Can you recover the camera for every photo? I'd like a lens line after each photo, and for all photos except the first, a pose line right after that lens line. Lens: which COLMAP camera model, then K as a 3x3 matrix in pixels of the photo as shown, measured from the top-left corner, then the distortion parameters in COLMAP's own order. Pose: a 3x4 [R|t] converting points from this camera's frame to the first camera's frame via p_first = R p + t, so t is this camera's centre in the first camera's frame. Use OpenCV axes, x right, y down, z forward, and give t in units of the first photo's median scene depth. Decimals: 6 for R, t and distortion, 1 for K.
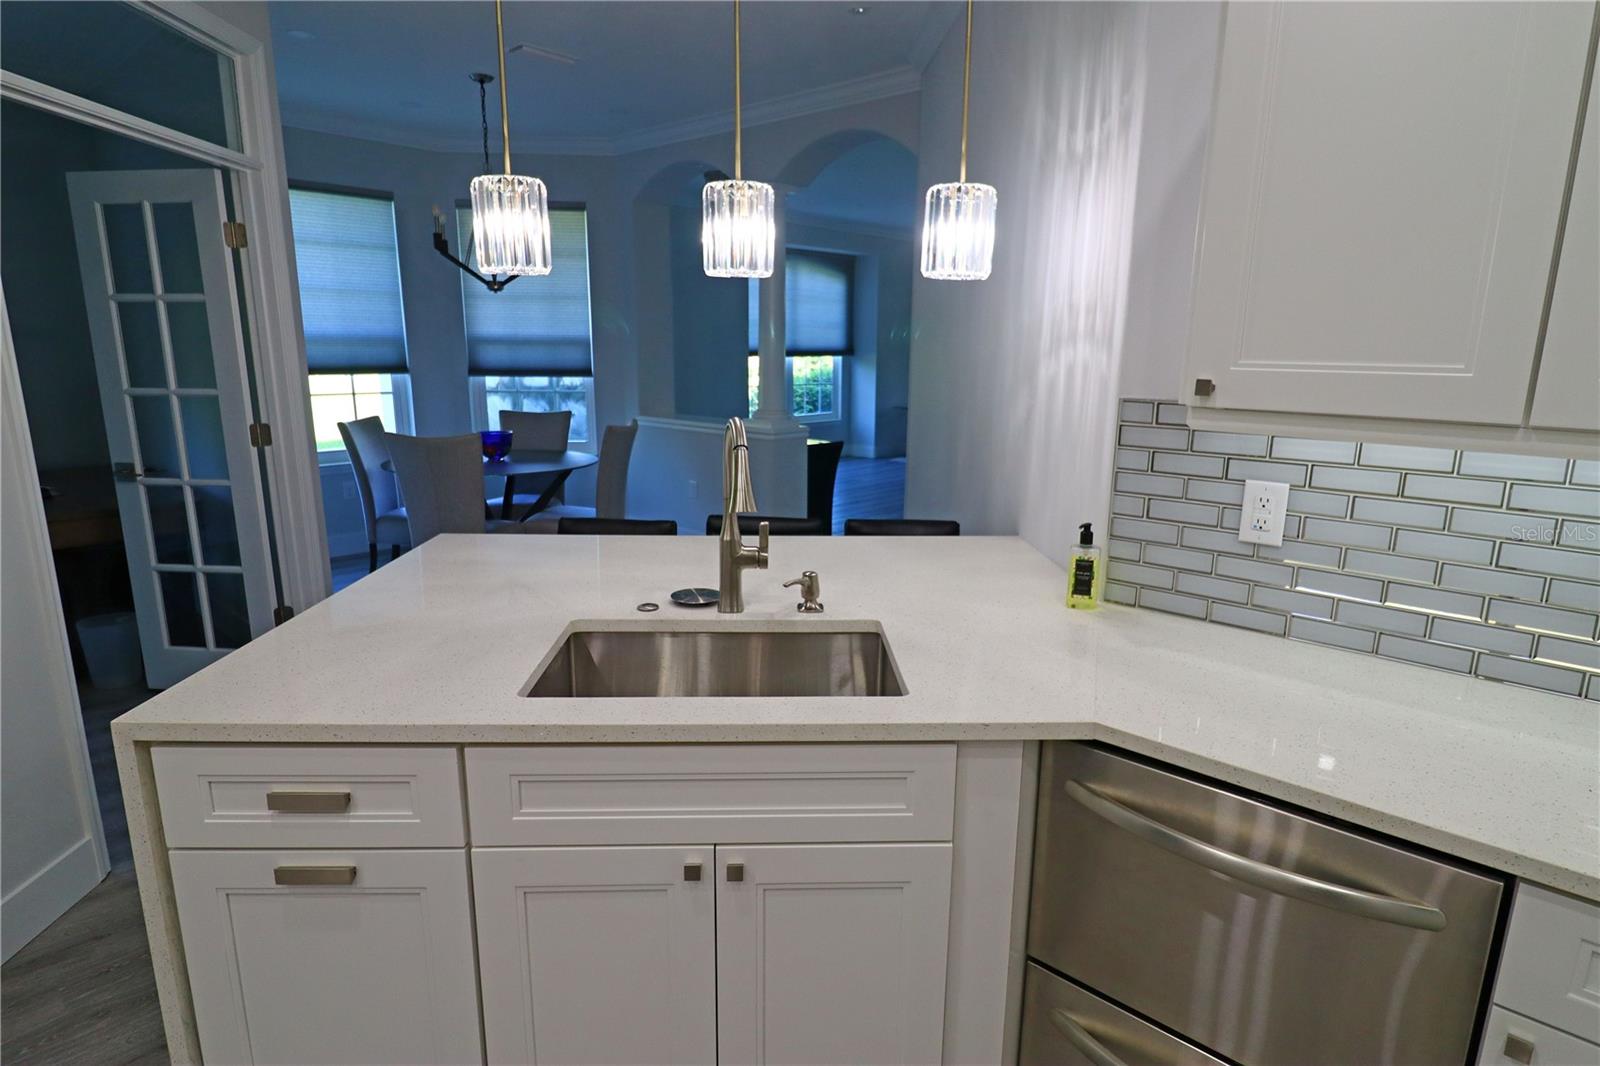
lens RADIAL K [[866.0, 0, 811.5], [0, 866.0, 537.3], [0, 0, 1]] dist [0.006790, -0.013696]
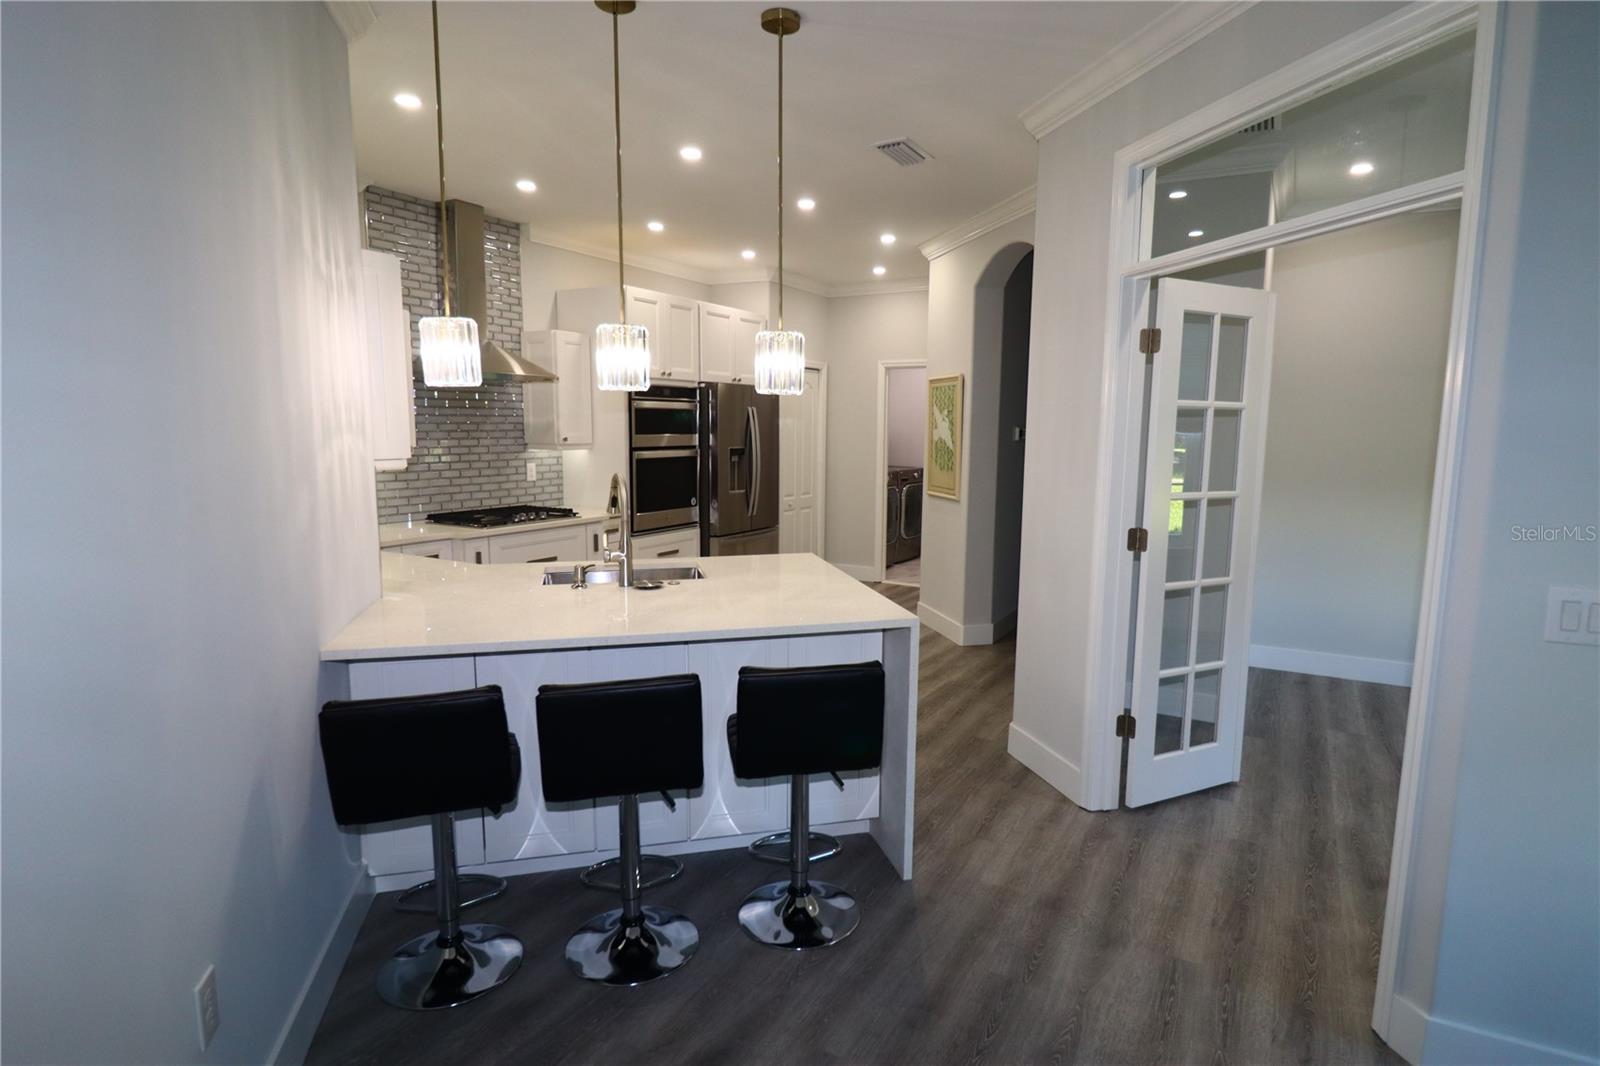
lens RADIAL K [[846.7, 0, 800.0], [0, 846.7, 533.0], [0, 0, 1]] dist [0.001714, -0.000088]
pose [[-0.979708, 0.006704, -0.200320, -0.101640], [-0.062539, 0.939320, 0.337294, -0.650762], [0.190425, 0.342977, -0.919840, 2.755274]]
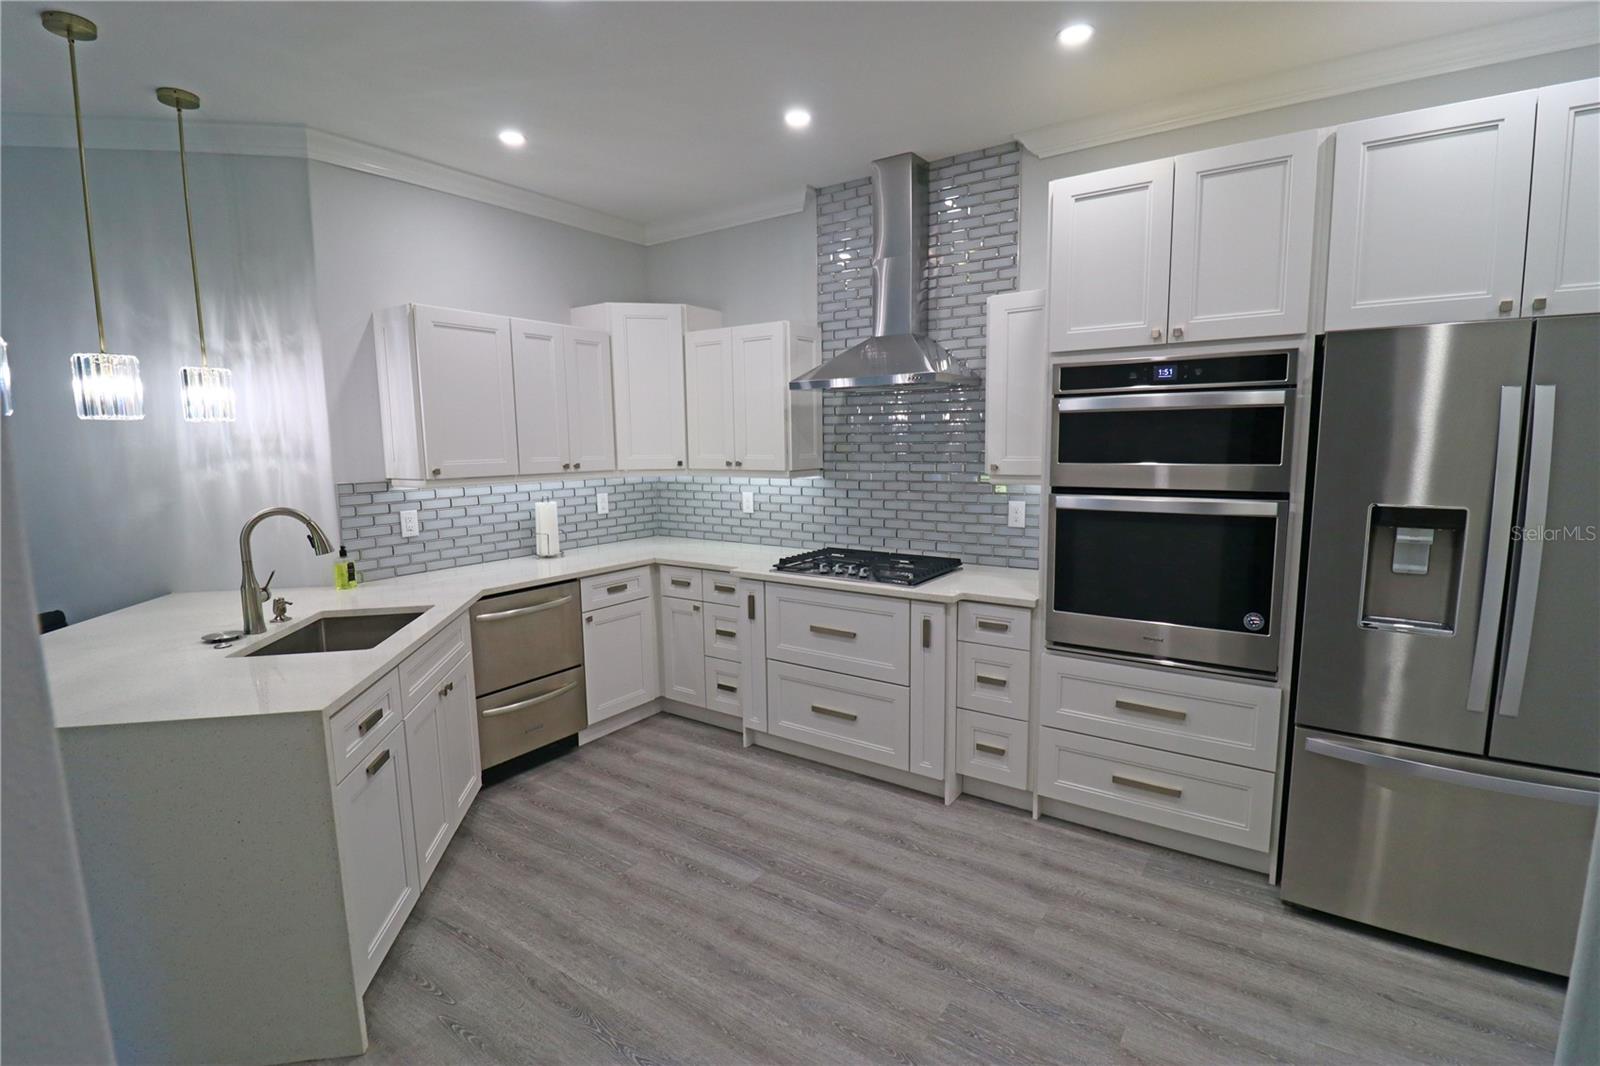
lens RADIAL K [[737.9, 0, 808.0], [0, 737.9, 536.9], [0, 0, 1]] dist [0.001576, -0.015635]
pose [[-0.133906, -0.141528, 0.980836, -1.587669], [0.229010, 0.958540, 0.169576, -0.083599], [-0.964170, 0.247329, -0.095943, 0.132535]]
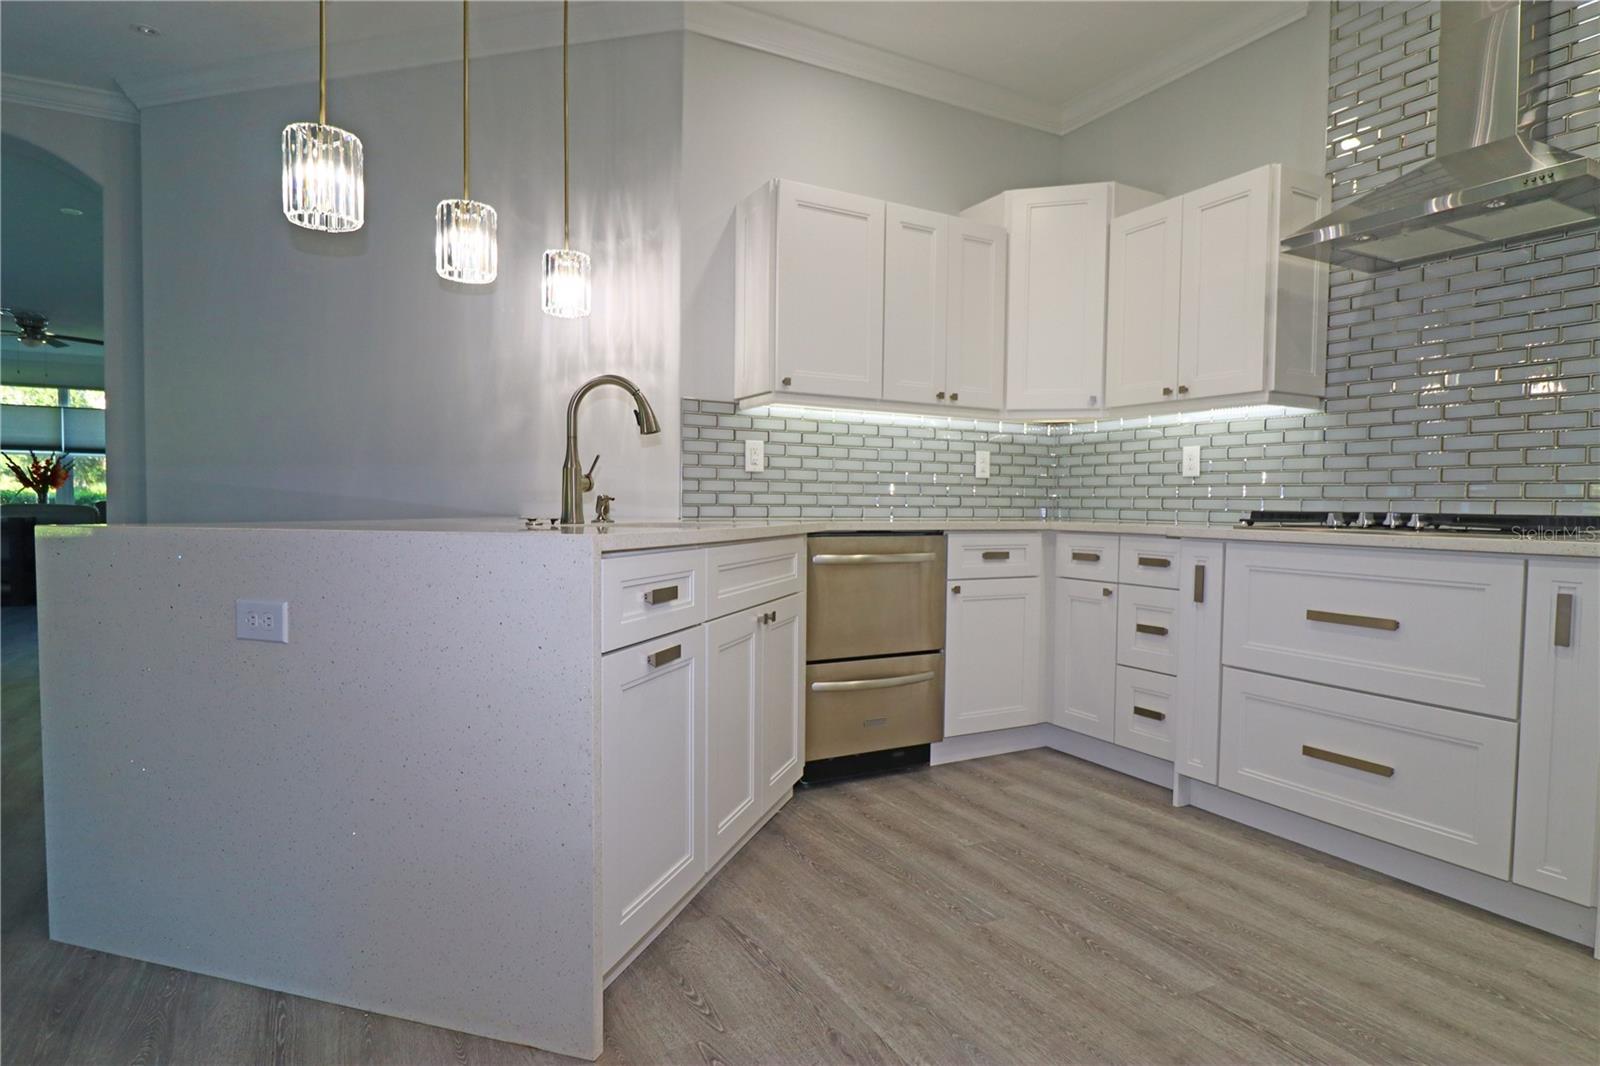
lens RADIAL K [[866.0, 0, 811.5], [0, 866.0, 537.3], [0, 0, 1]] dist [0.006790, -0.013696]
pose [[0.322120, -0.047525, 0.945505, -1.293065], [0.201367, 0.979324, -0.019379, 0.213615], [-0.925035, 0.196636, 0.325030, 0.255014]]
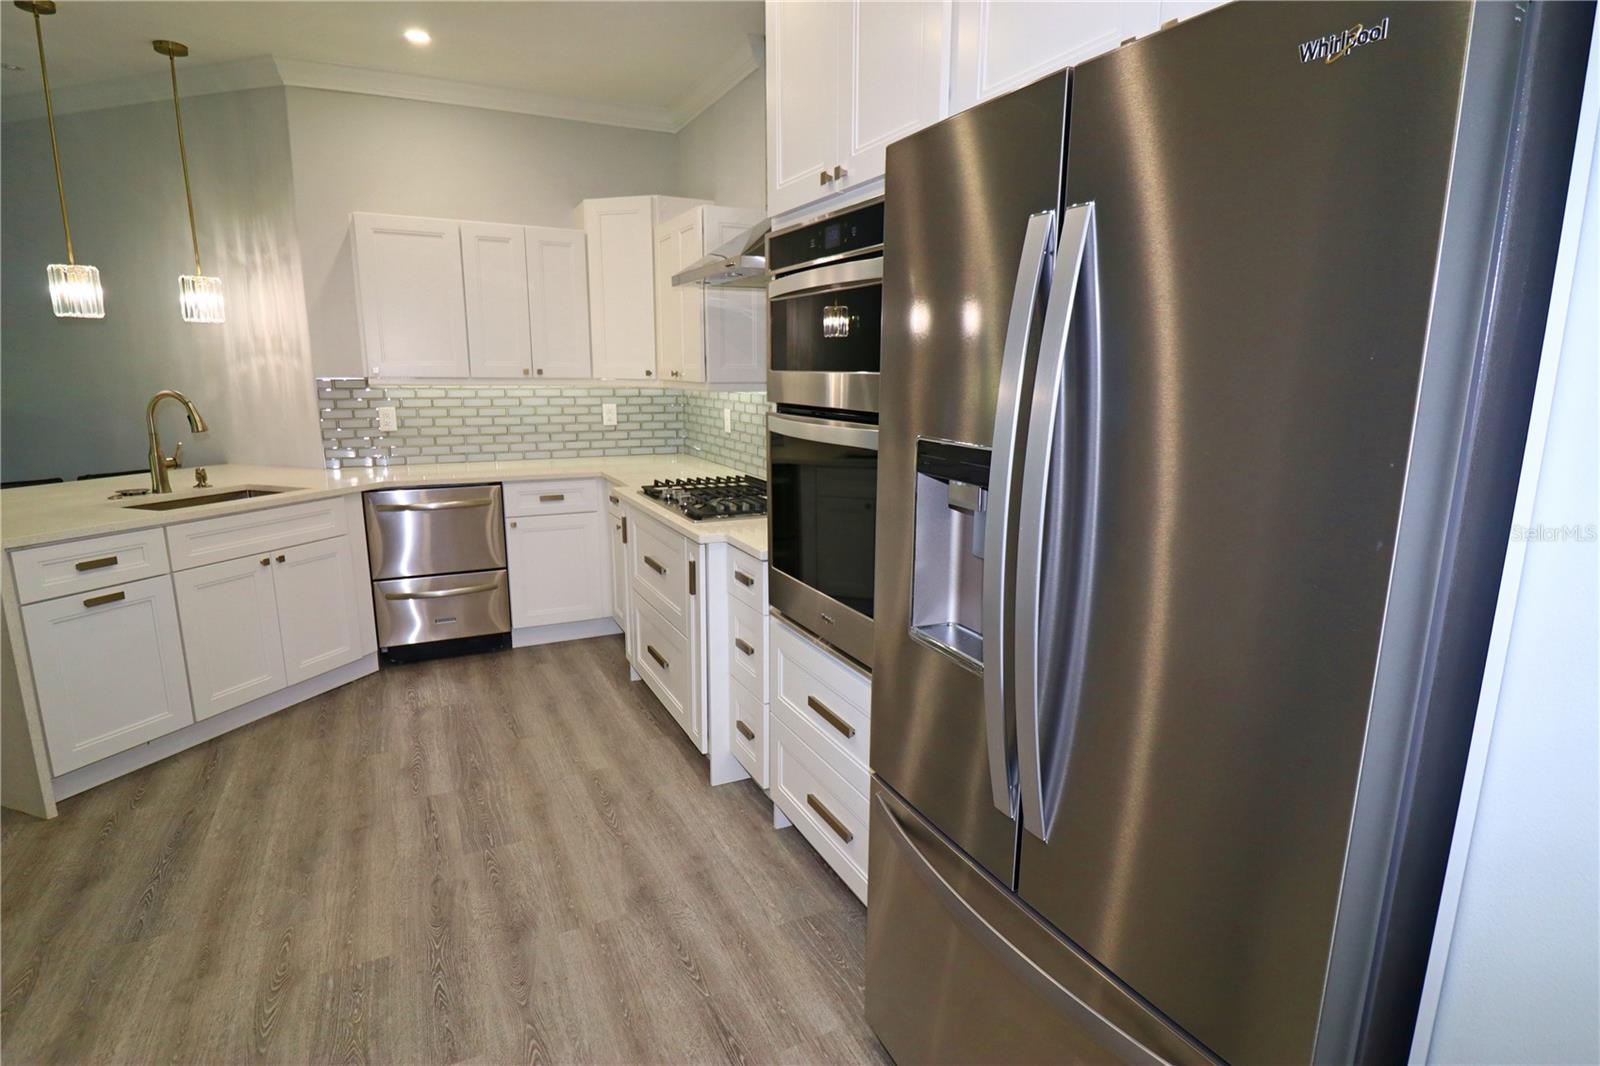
lens RADIAL K [[822.5, 0, 802.5], [0, 822.5, 535.0], [0, 0, 1]] dist [0.012361, -0.015787]
pose [[0.367393, -0.195923, 0.909195, -1.328411], [0.202591, 0.970945, 0.127365, 0.243237], [-0.907733, 0.137401, 0.396411, -1.065461]]
